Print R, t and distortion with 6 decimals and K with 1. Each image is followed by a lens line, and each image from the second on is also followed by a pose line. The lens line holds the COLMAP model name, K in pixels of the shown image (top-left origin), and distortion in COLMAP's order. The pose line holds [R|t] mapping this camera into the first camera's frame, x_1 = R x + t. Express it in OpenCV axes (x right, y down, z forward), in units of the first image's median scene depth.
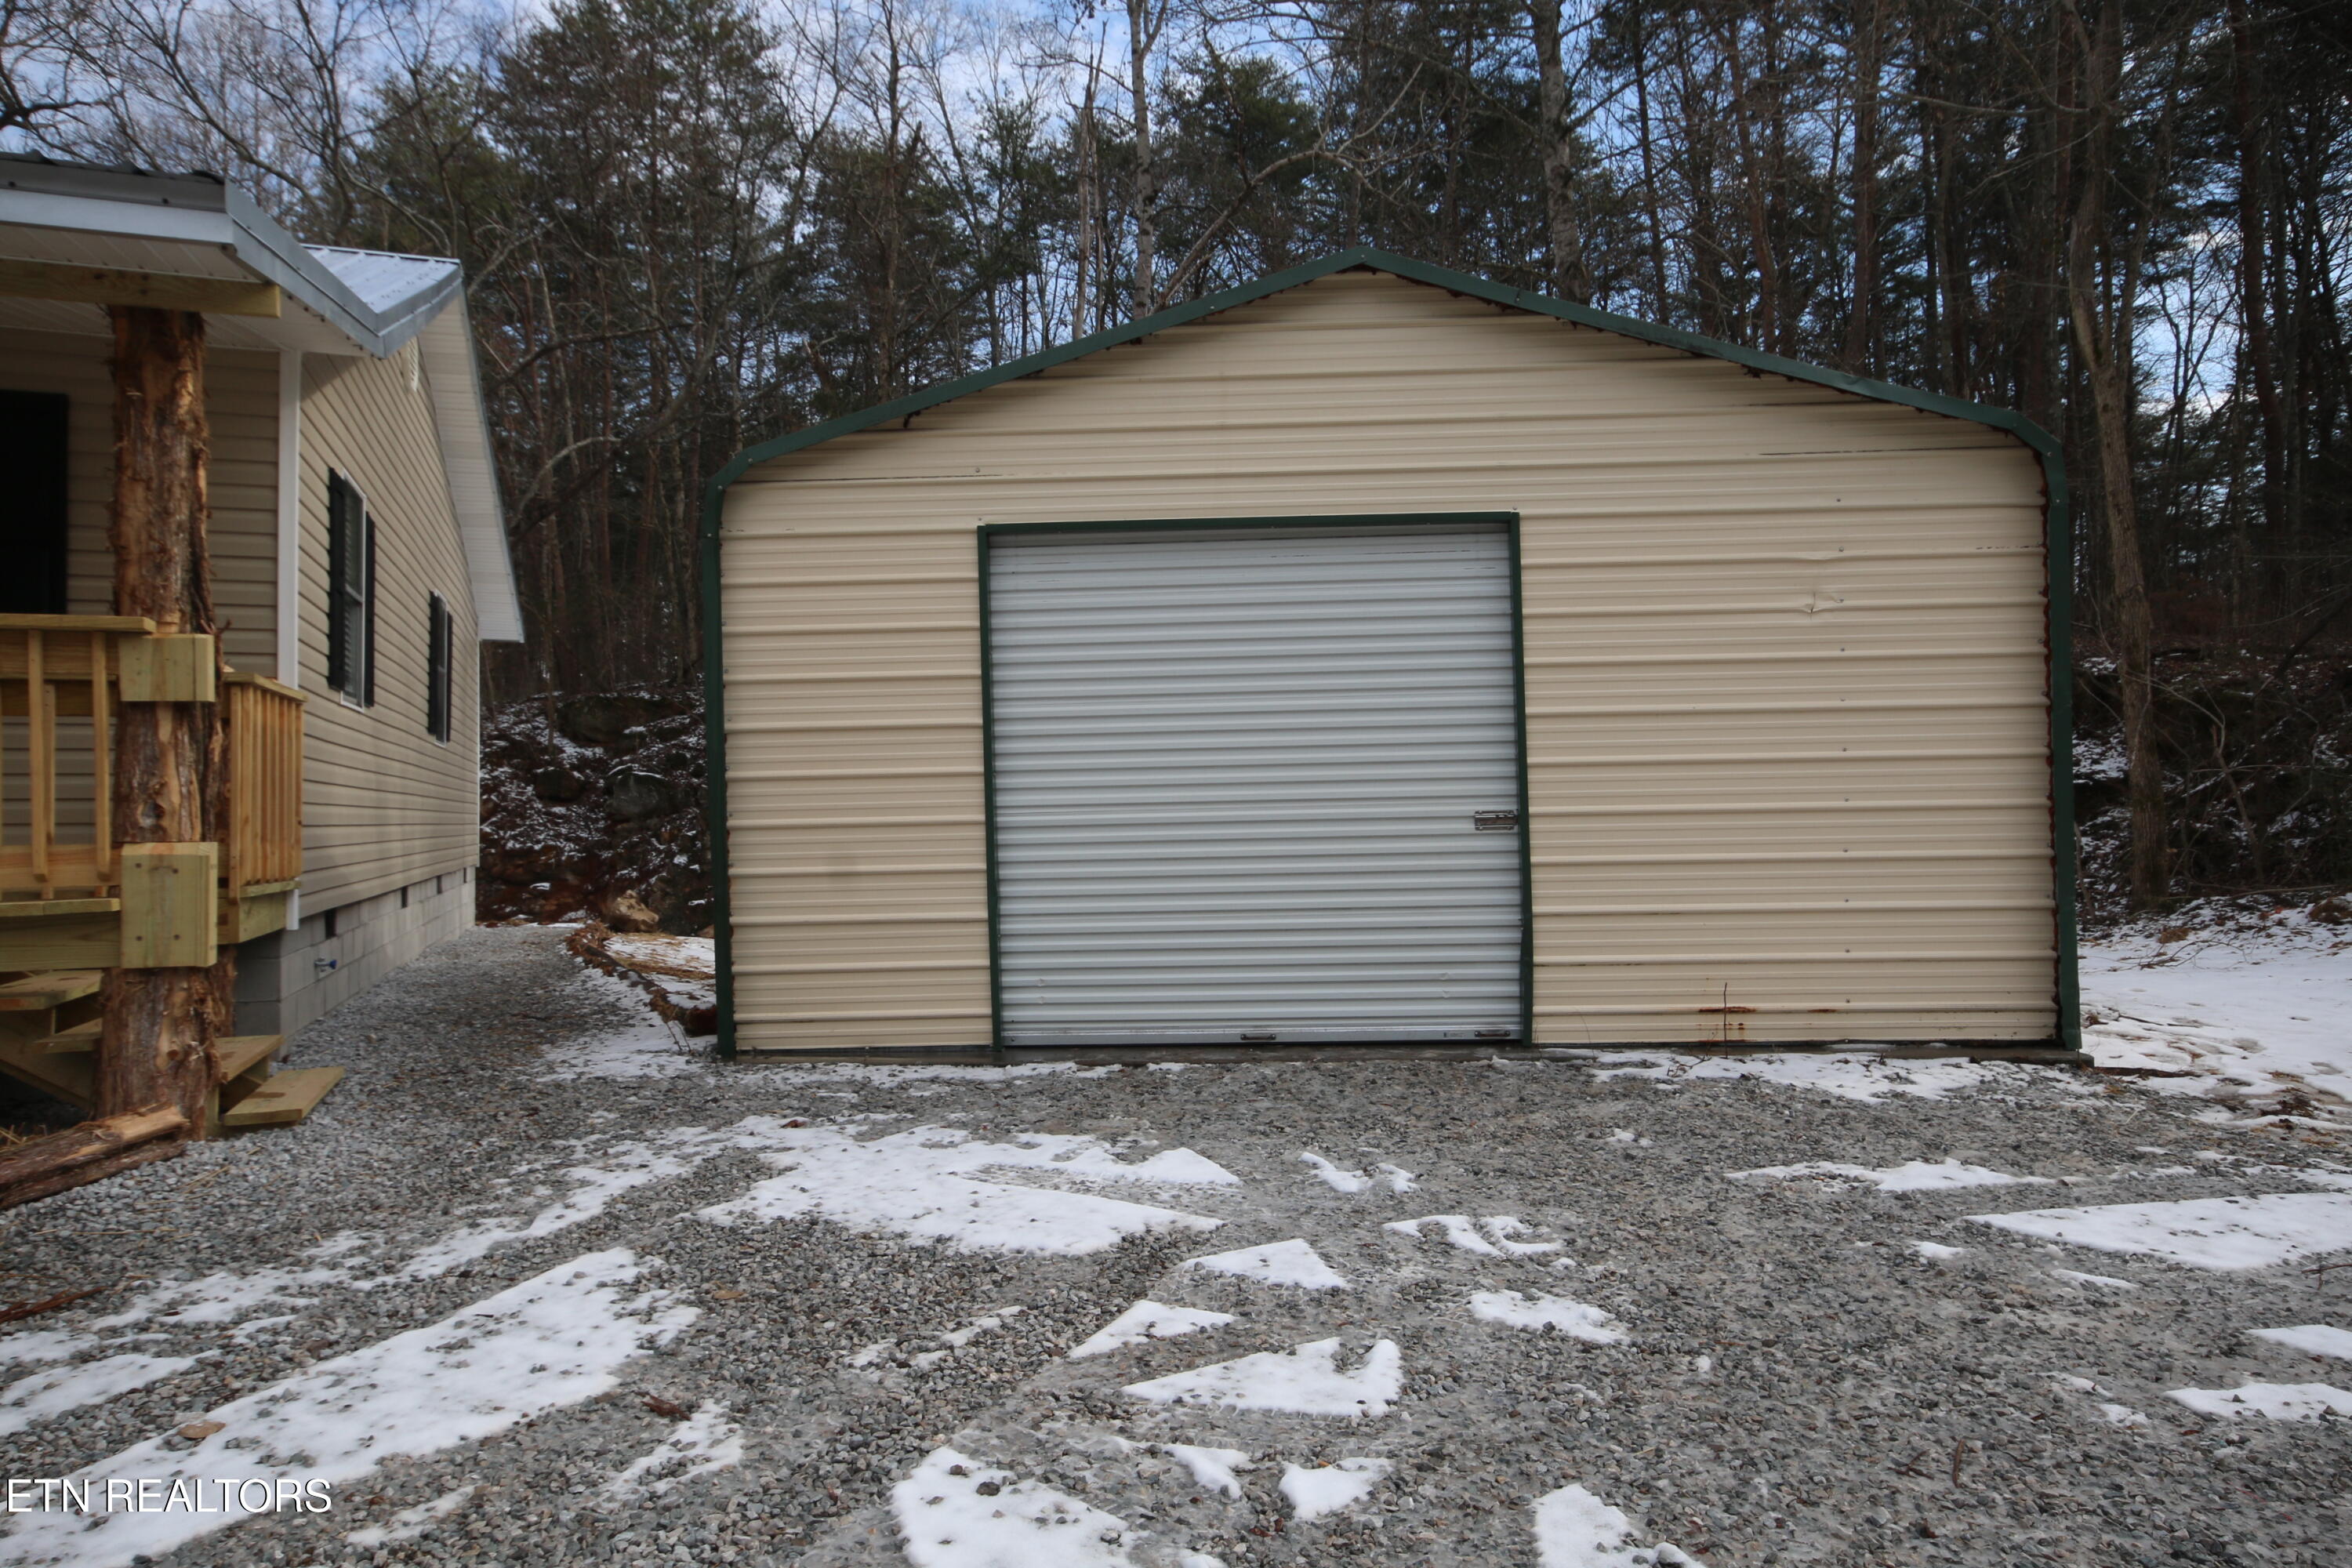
lens RADIAL K [[1581.8, 0, 1176.0], [0, 1581.8, 784.0], [0, 0, 1]] dist [0.006832, 0.008115]
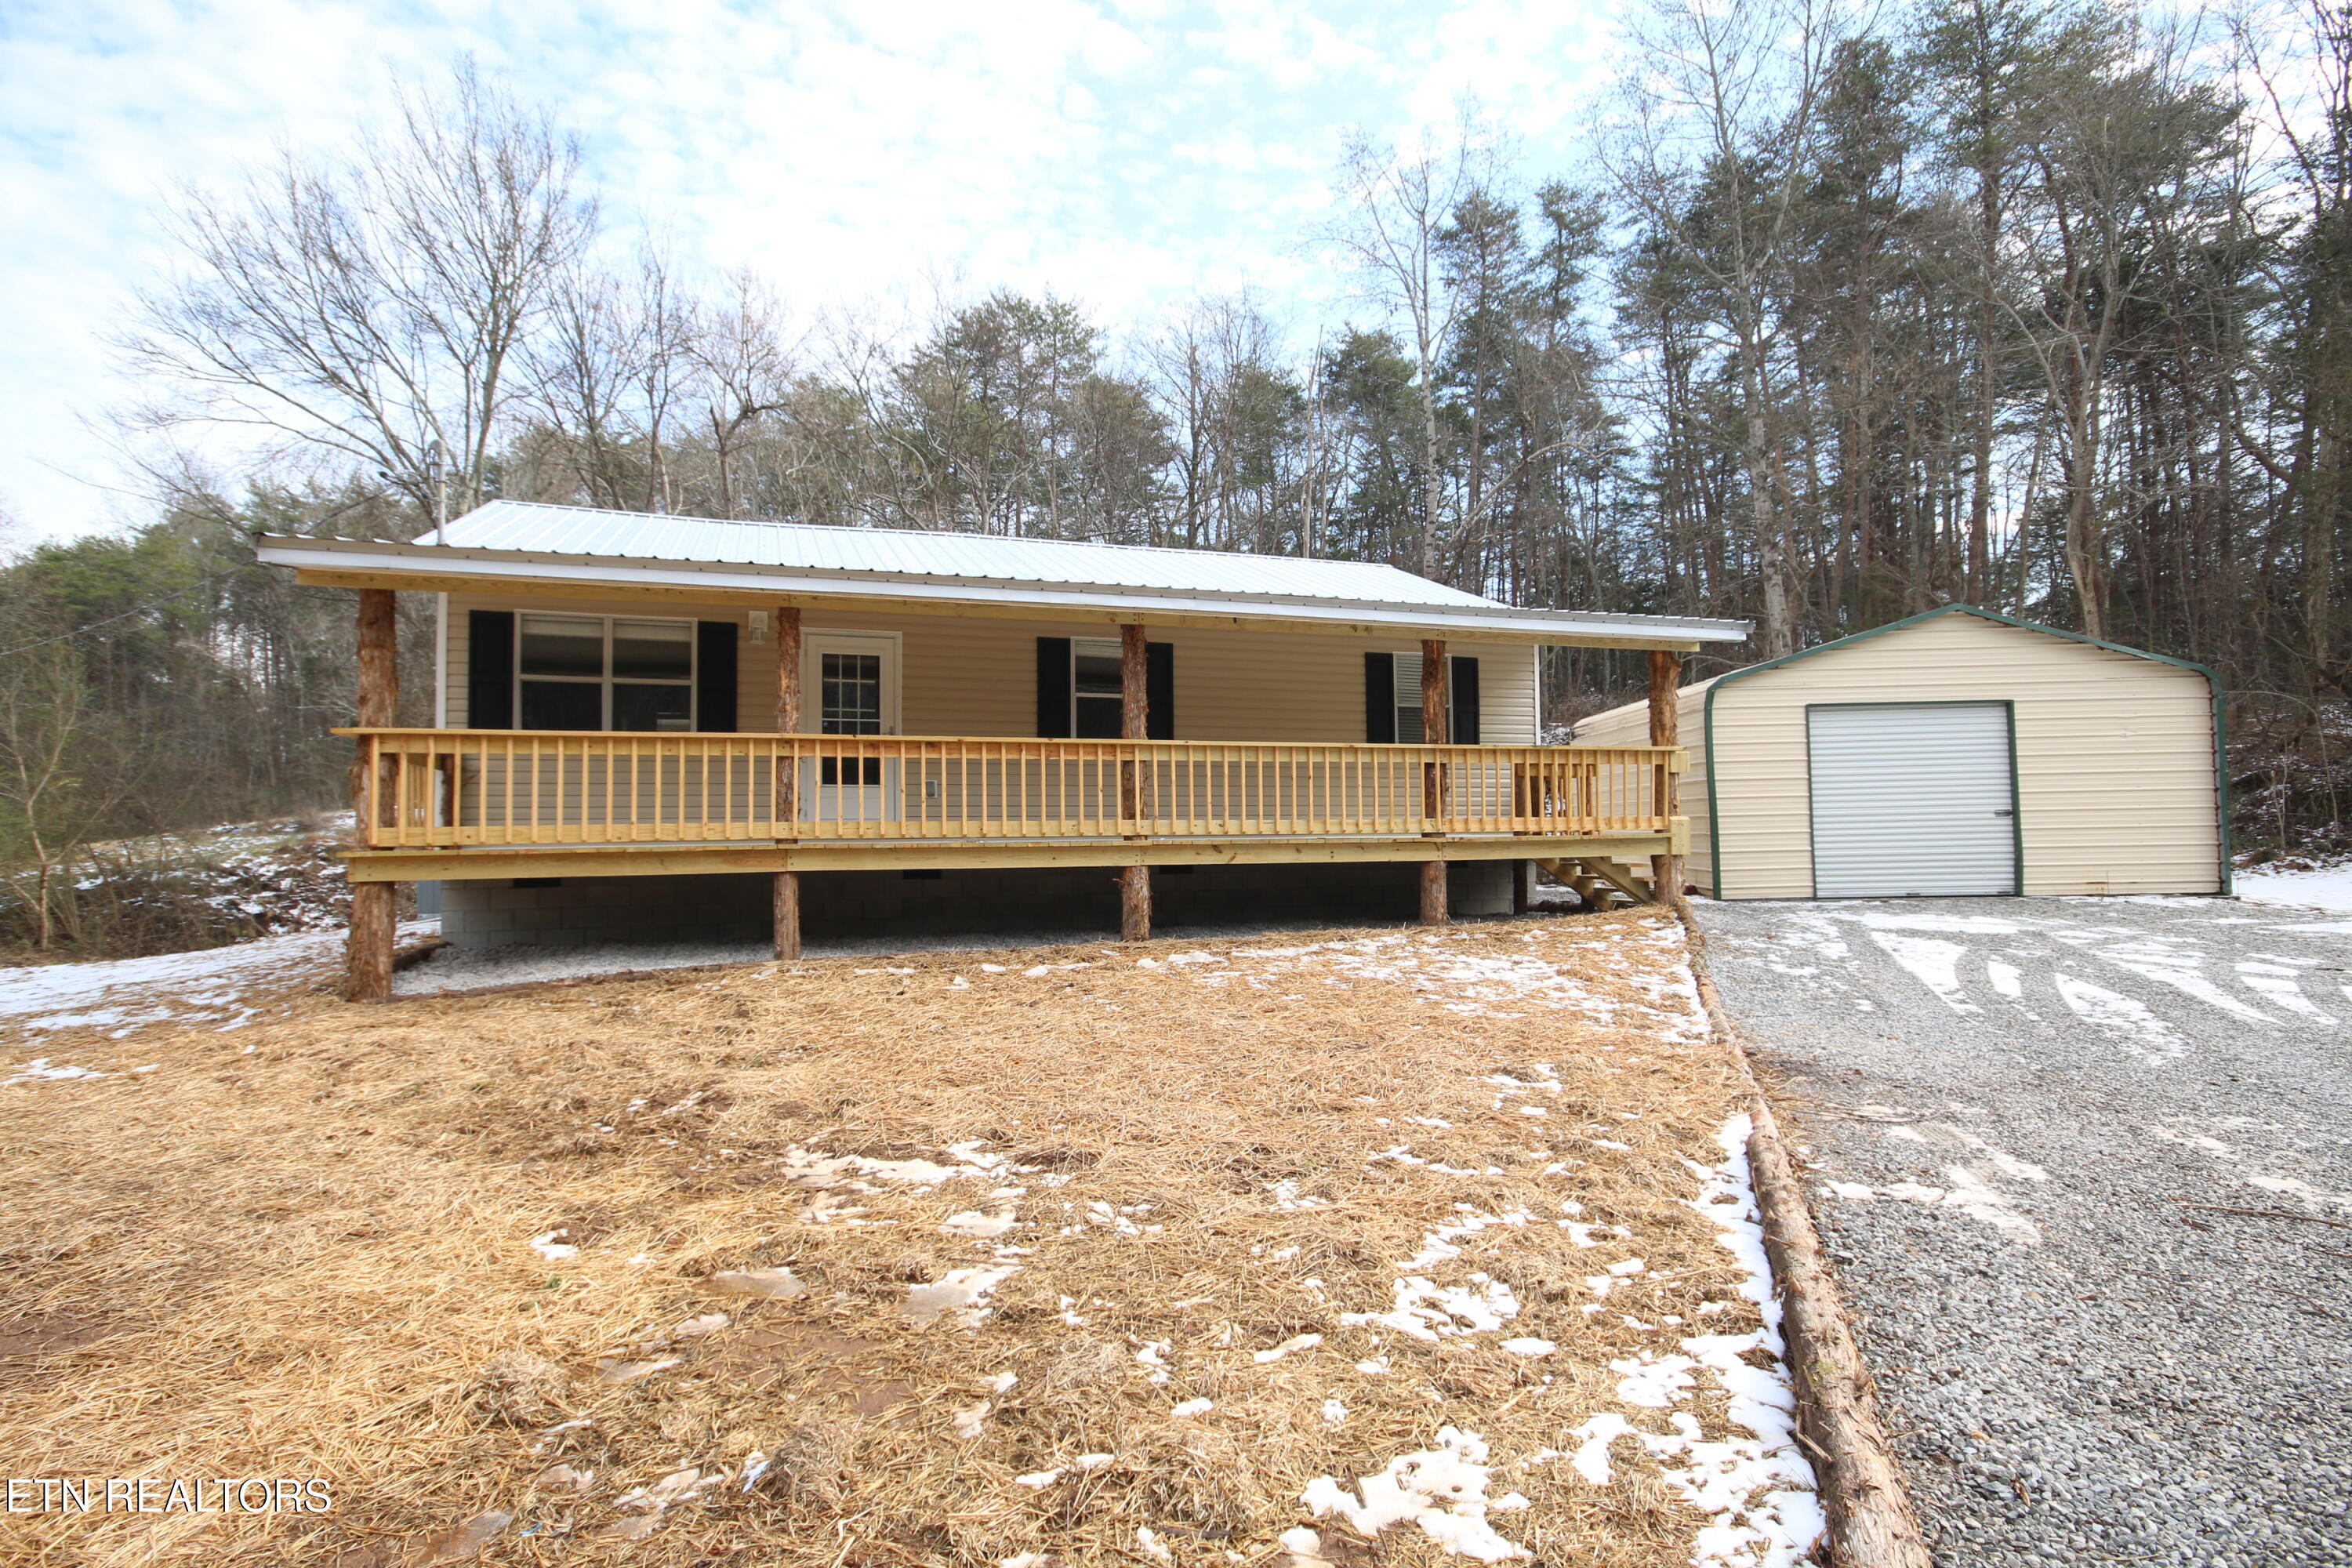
lens RADIAL K [[1168.7, 0, 1176.0], [0, 1168.7, 784.0], [0, 0, 1]] dist [-0.000864, -0.000119]
pose [[0.999999, 0.000724, 0.001303, -1.211604], [-0.000698, 0.999807, -0.019630, 0.013624], [-0.001317, 0.019629, 0.999806, -0.989359]]
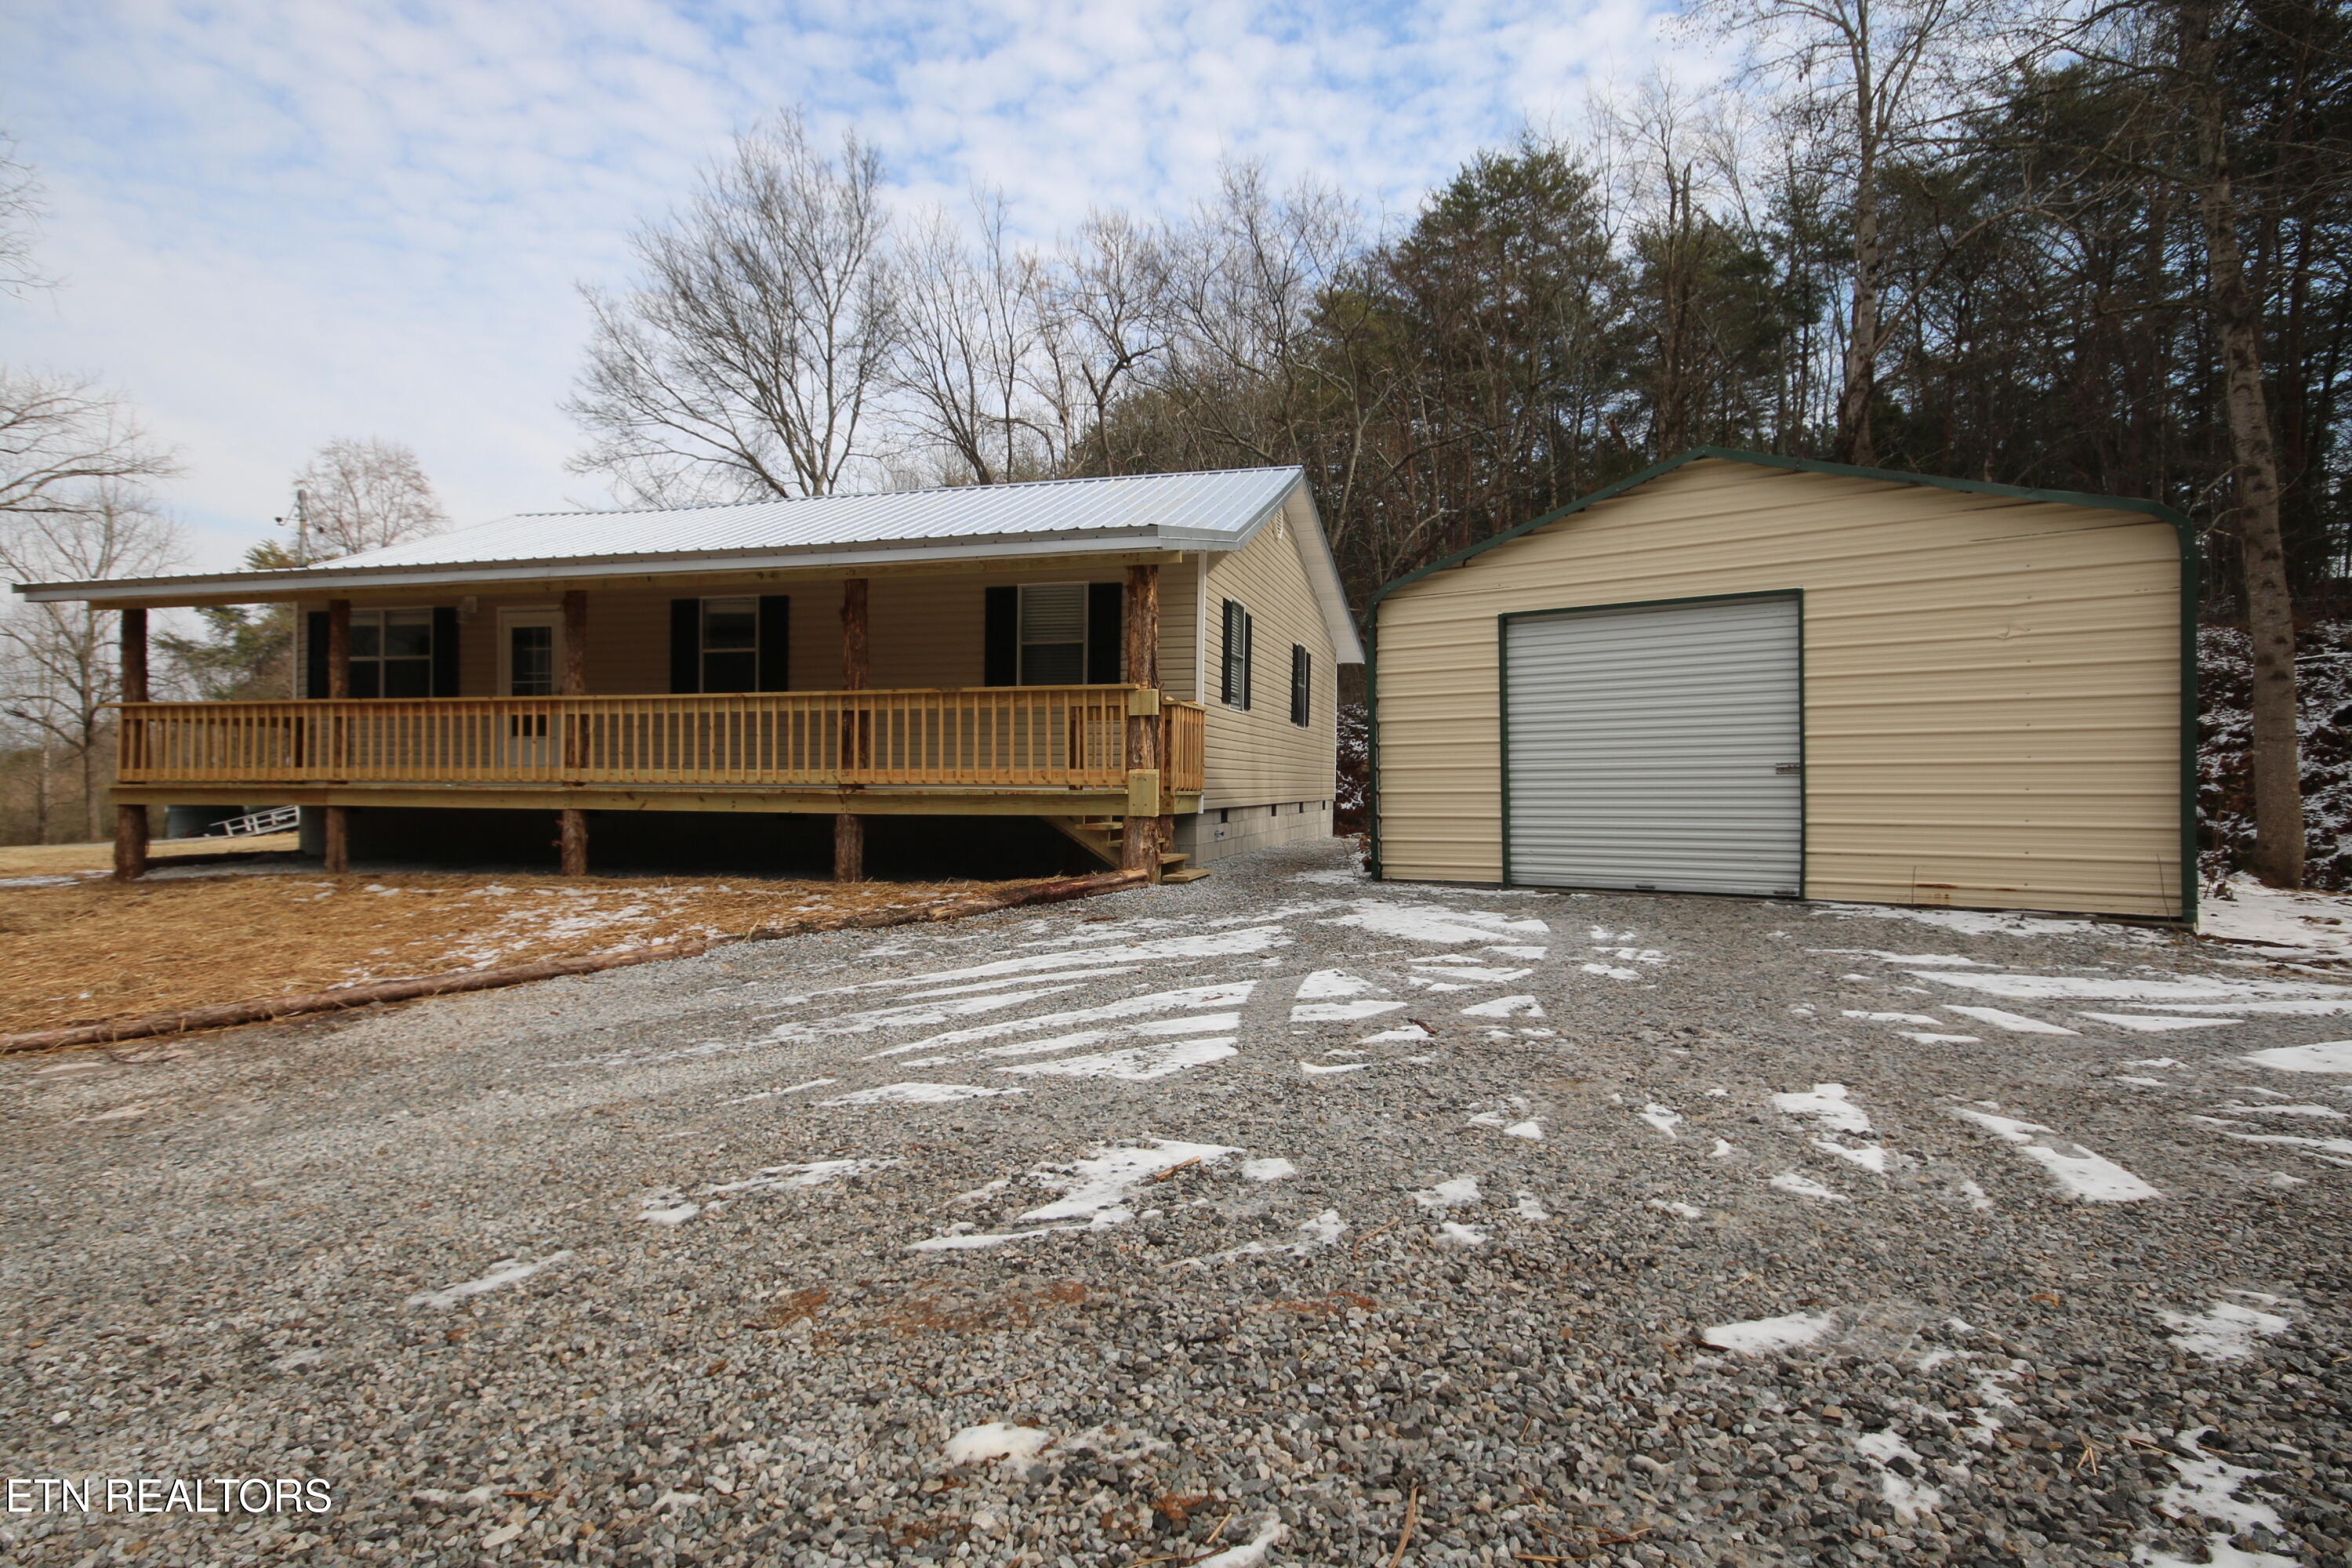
lens RADIAL K [[1245.3, 0, 1176.0], [0, 1245.3, 784.0], [0, 0, 1]] dist [0.003986, 0.000873]
pose [[0.830646, 0.015225, -0.556593, 0.403794], [-0.002000, 0.999701, 0.024362, 0.007989], [0.556797, -0.019123, 0.830428, -0.492719]]
